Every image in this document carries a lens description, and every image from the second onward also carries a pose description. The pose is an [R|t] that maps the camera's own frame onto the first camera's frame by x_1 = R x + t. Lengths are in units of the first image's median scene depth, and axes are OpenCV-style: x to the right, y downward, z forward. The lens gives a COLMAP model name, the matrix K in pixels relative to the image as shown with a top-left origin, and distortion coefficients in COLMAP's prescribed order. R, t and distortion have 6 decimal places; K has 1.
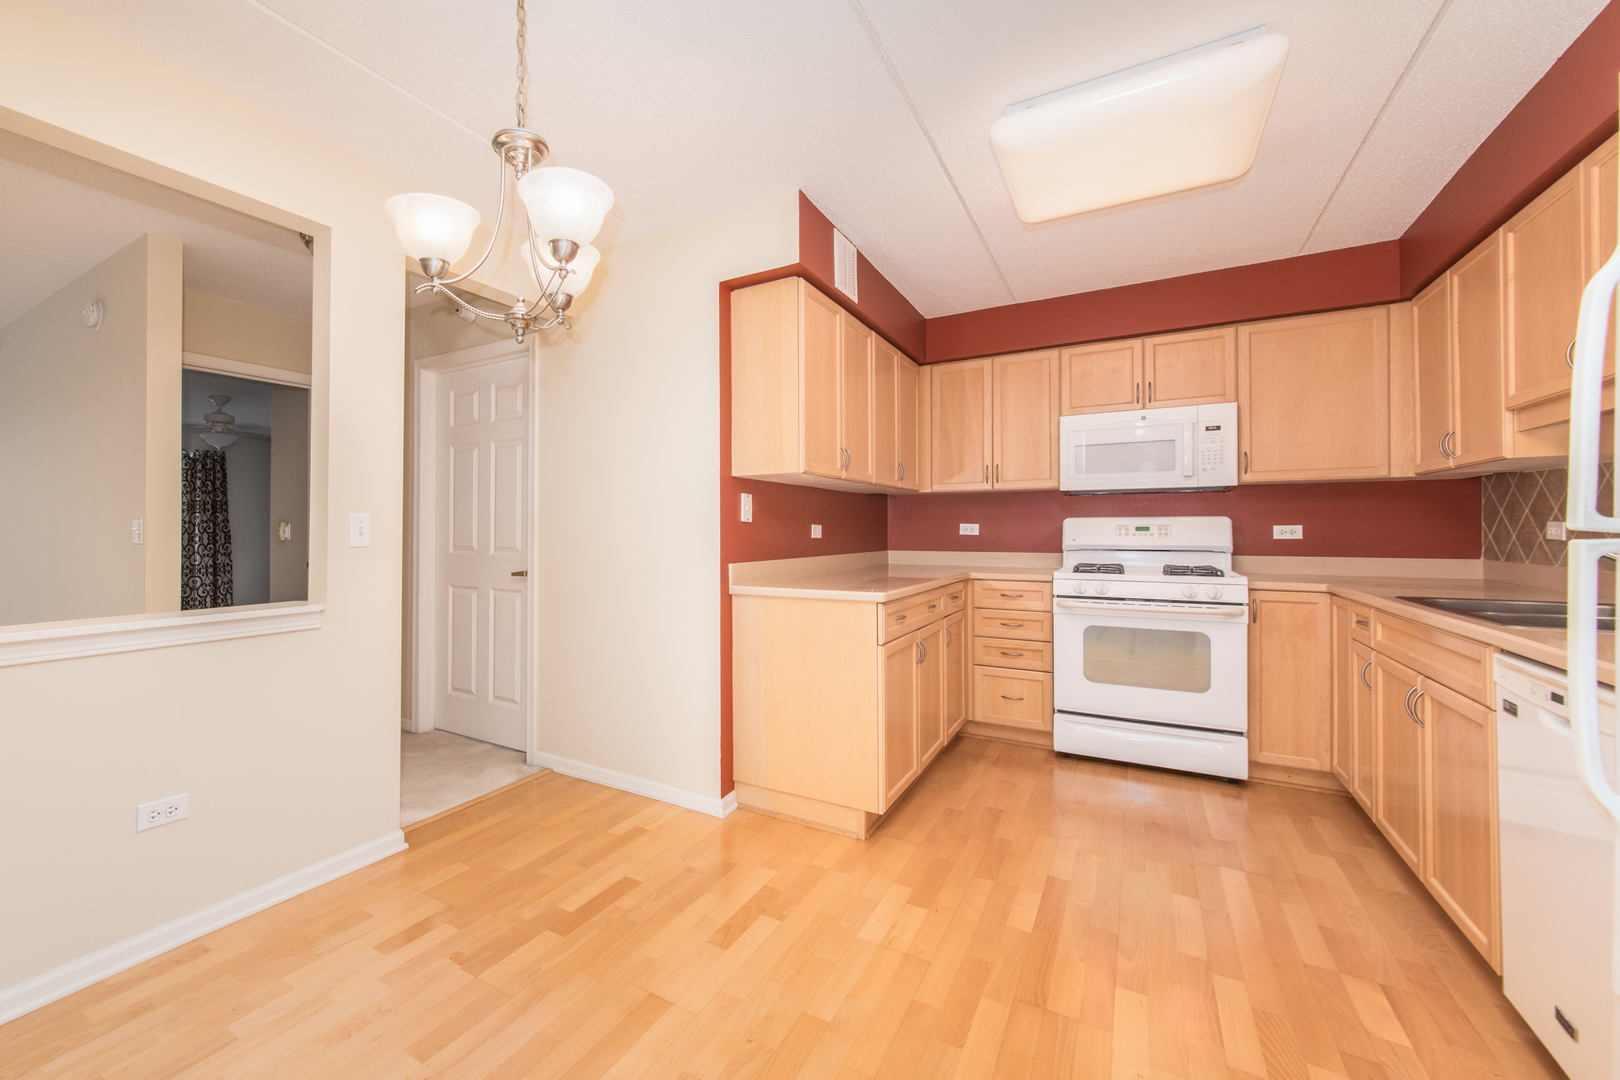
lens RADIAL K [[661.8, 0, 716.4], [0, 661.8, 526.7], [0, 0, 1]] dist [-0.012608, -0.000804]
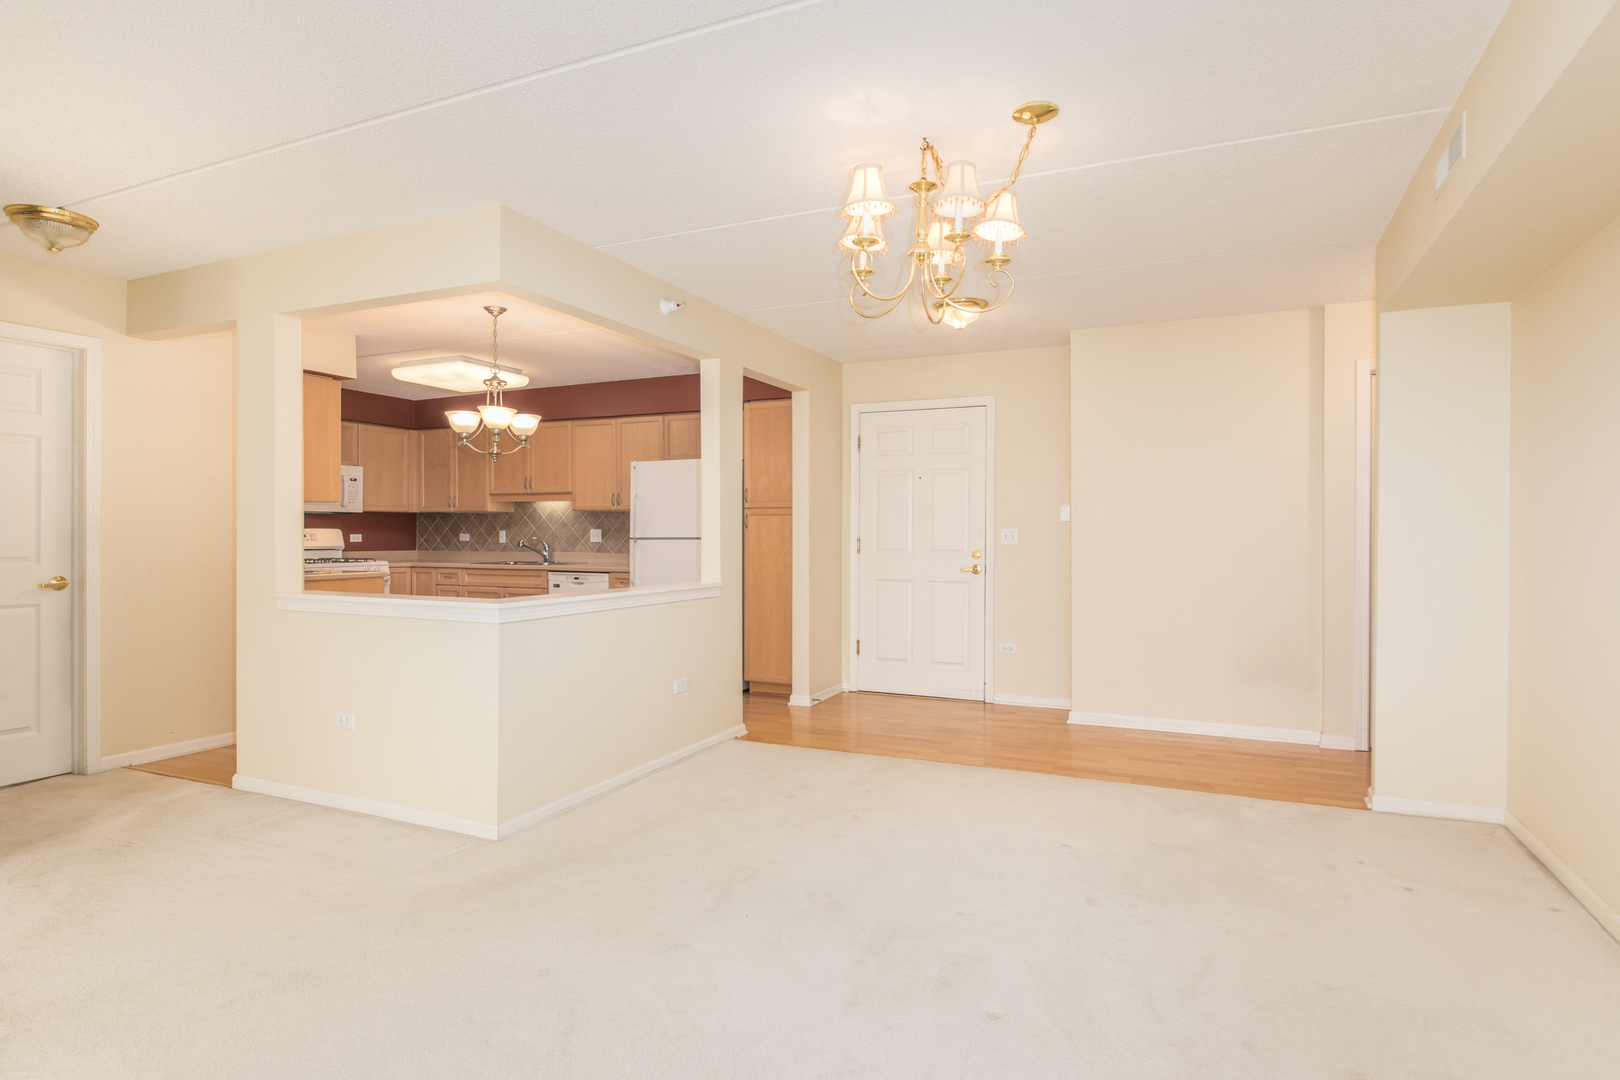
lens RADIAL K [[823.7, 0, 813.2], [0, 823.7, 534.8], [0, 0, 1]] dist [0.004648, 0.000331]
pose [[-0.153478, -0.000120, 0.988152, -1.634908], [-0.008504, 0.999963, -0.001200, -0.008873], [-0.988116, -0.008587, -0.153473, 0.108337]]
